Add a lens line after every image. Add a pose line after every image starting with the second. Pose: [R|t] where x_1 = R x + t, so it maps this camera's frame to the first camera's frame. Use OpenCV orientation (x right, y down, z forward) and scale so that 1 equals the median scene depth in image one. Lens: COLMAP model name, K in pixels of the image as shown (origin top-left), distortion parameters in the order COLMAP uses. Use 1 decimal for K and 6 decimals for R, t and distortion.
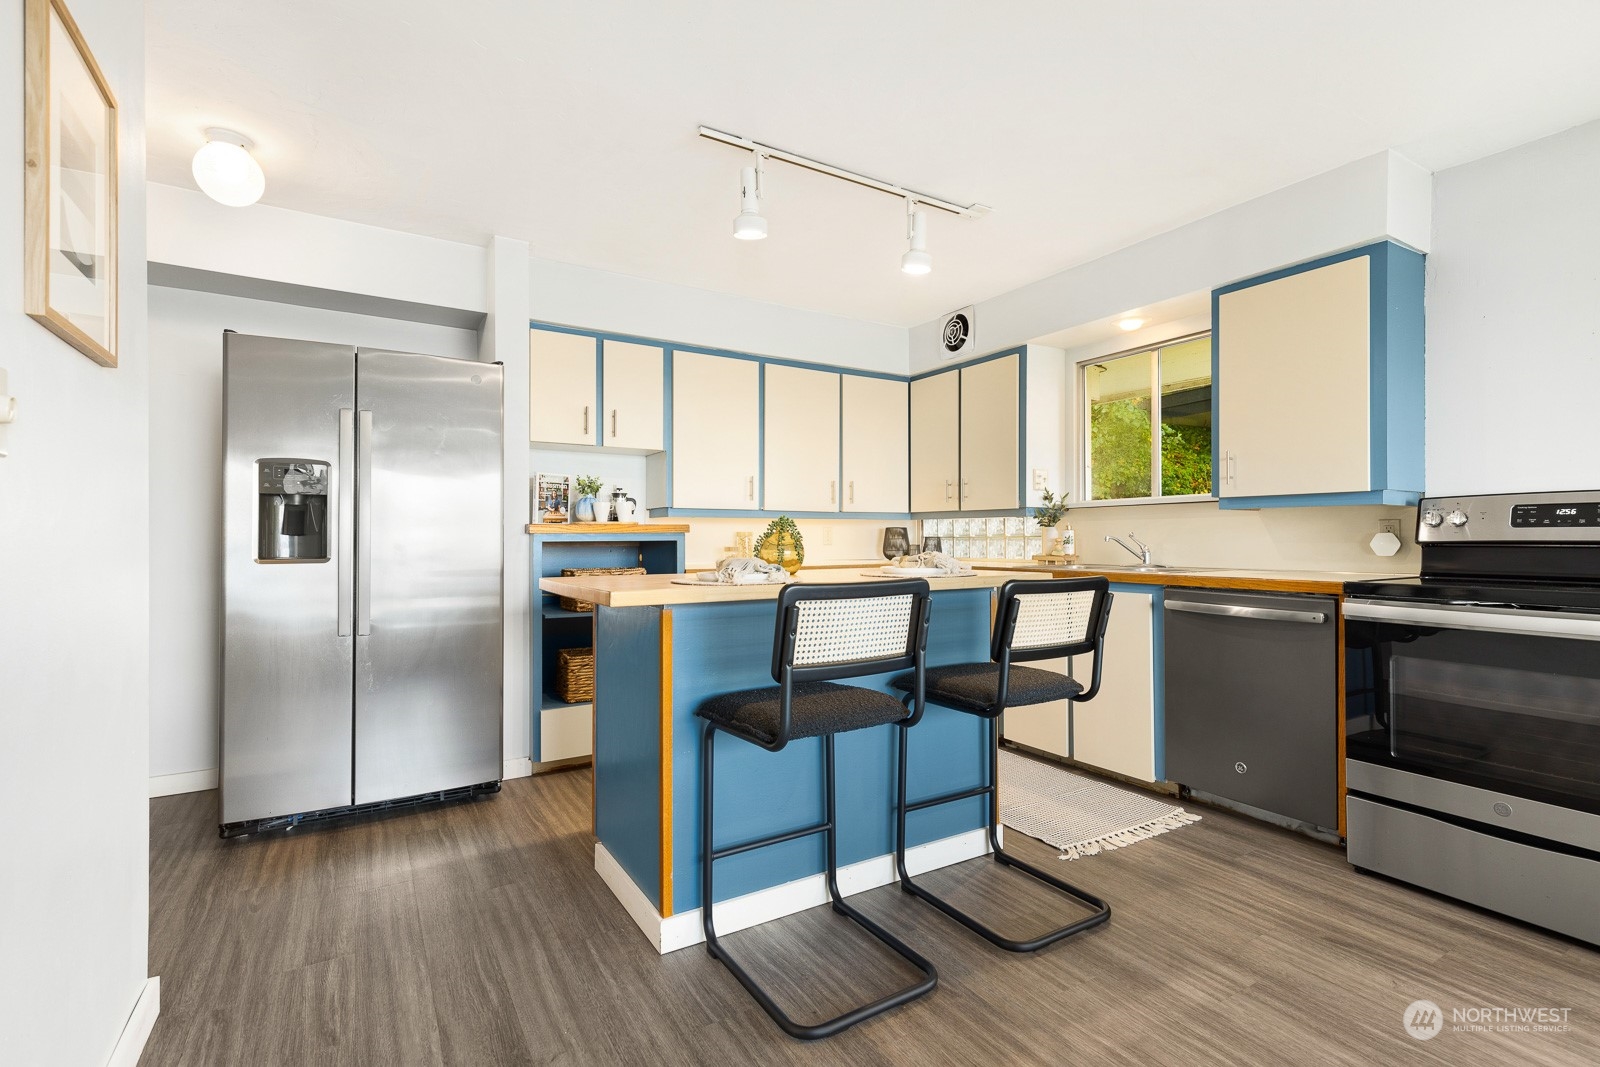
lens RADIAL K [[730.7, 0, 819.4], [0, 730.7, 547.5], [0, 0, 1]] dist [0.011361, -0.002158]
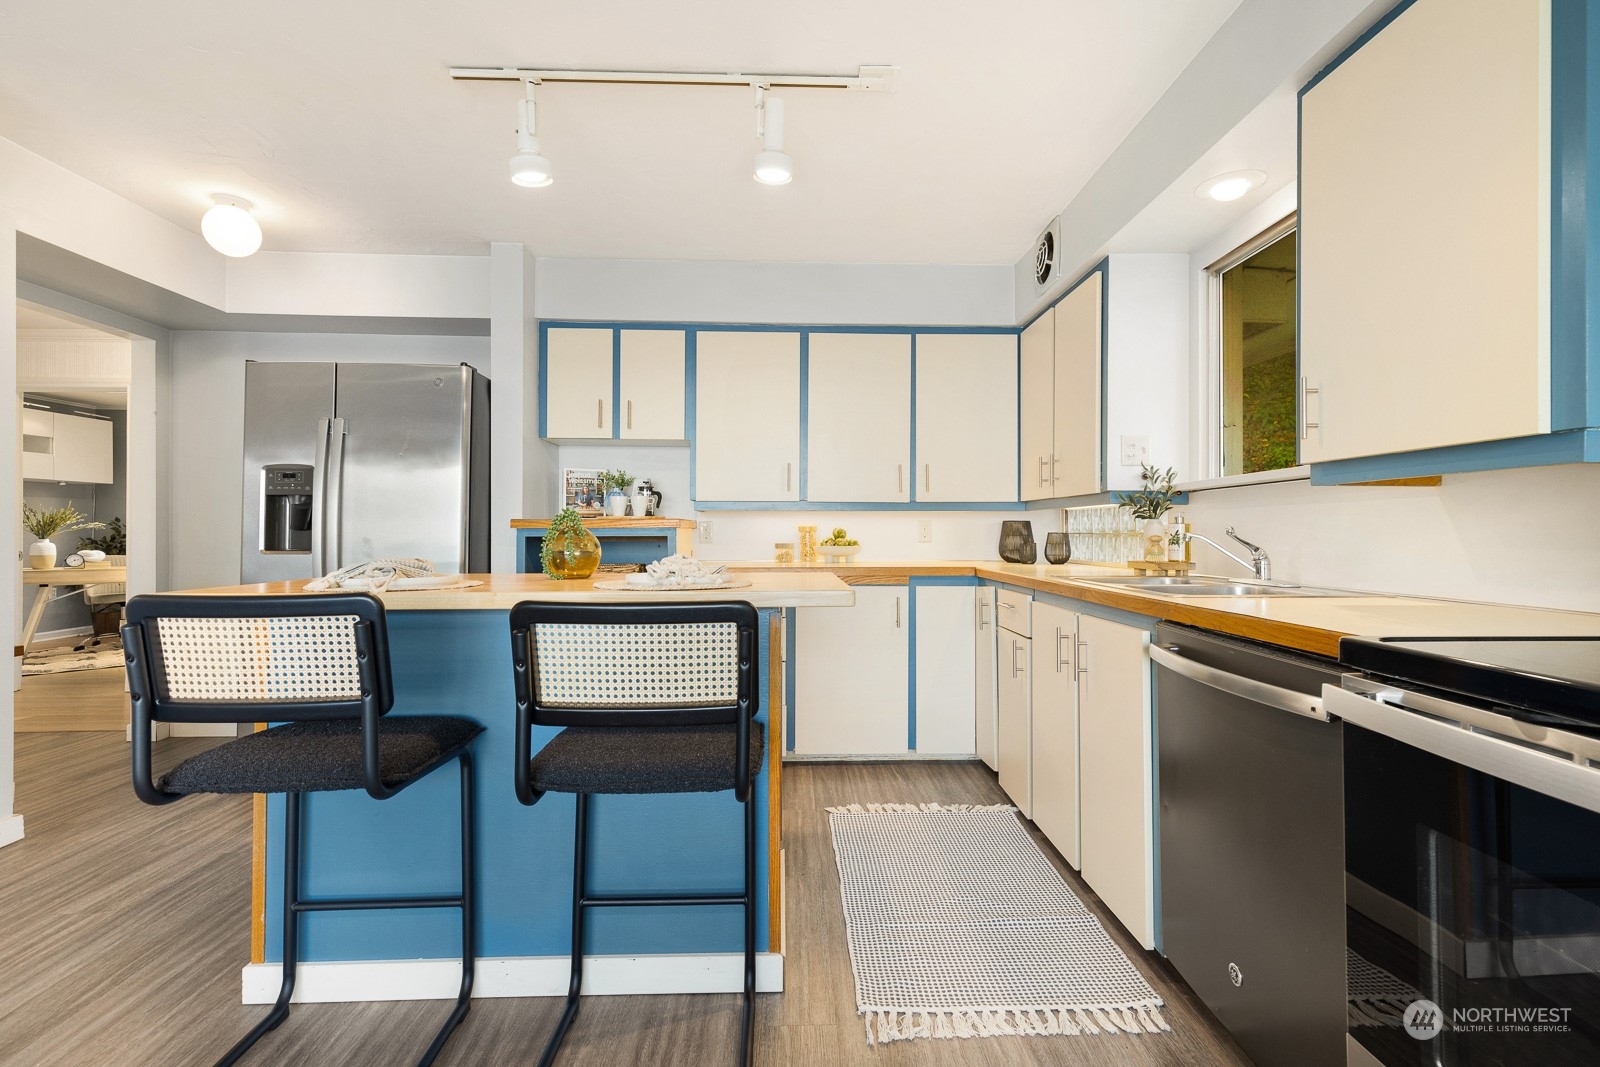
lens RADIAL K [[730.7, 0, 805.4], [0, 730.7, 538.3], [0, 0, 1]] dist [0.011361, -0.002158]
pose [[0.869351, 0.007068, -0.494144, 0.404543], [-0.008940, 0.999959, -0.001425, -0.006957], [0.494114, 0.005657, 0.869379, 0.276607]]
